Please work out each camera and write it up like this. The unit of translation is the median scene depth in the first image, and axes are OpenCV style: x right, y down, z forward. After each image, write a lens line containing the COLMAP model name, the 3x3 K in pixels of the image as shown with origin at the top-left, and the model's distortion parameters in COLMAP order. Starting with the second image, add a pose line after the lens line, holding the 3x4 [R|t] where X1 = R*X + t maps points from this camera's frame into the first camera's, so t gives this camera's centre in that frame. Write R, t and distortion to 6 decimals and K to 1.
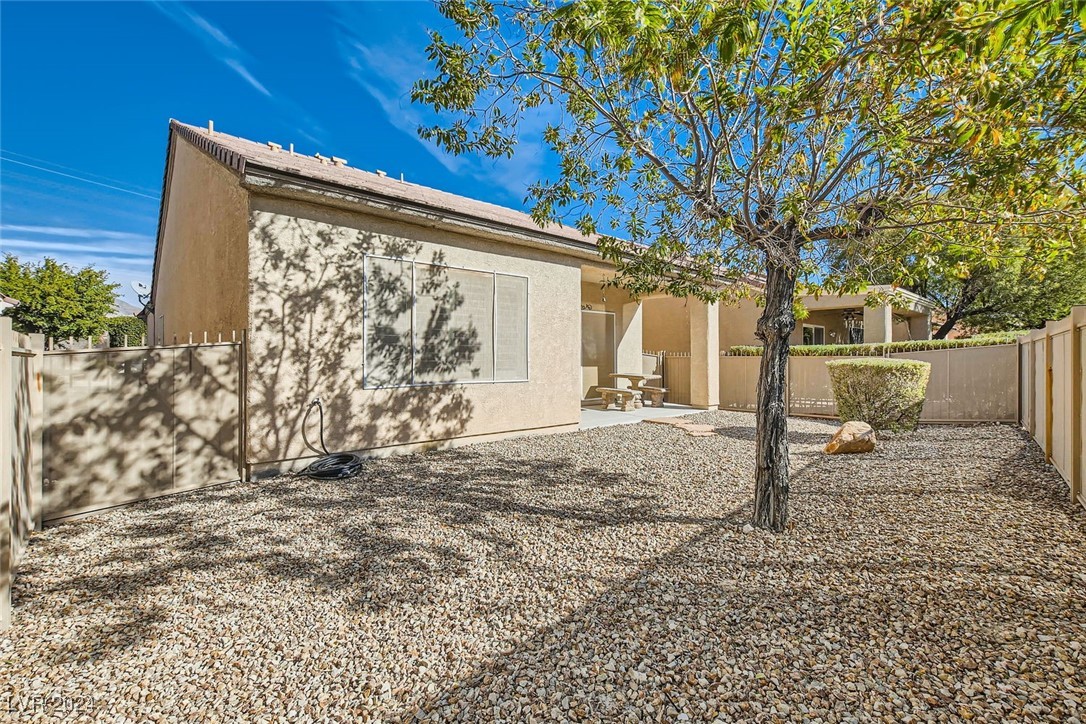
lens RADIAL K [[473.9, 0, 547.3], [0, 473.9, 363.1], [0, 0, 1]] dist [-0.013550, 0.011071]
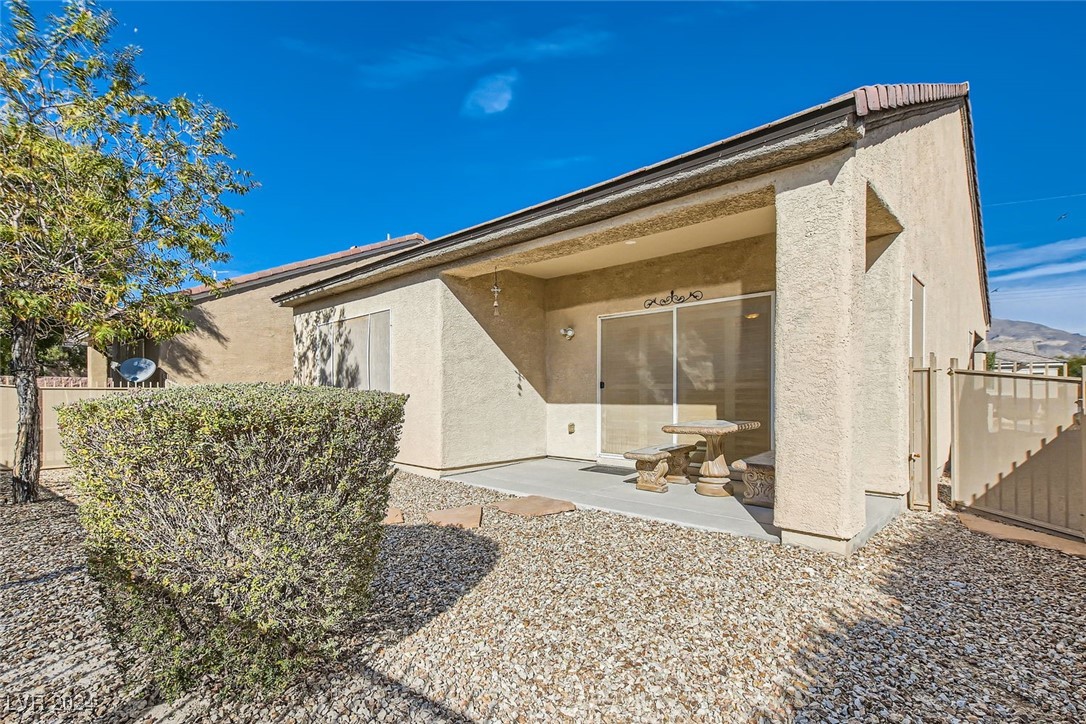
lens RADIAL K [[473.9, 0, 547.3], [0, 473.9, 363.1], [0, 0, 1]] dist [-0.013550, 0.011071]
pose [[0.097169, -0.052084, -0.993904, 1.140532], [-0.004588, 0.998596, -0.052779, -0.019931], [0.995257, 0.009688, 0.096794, 1.452399]]
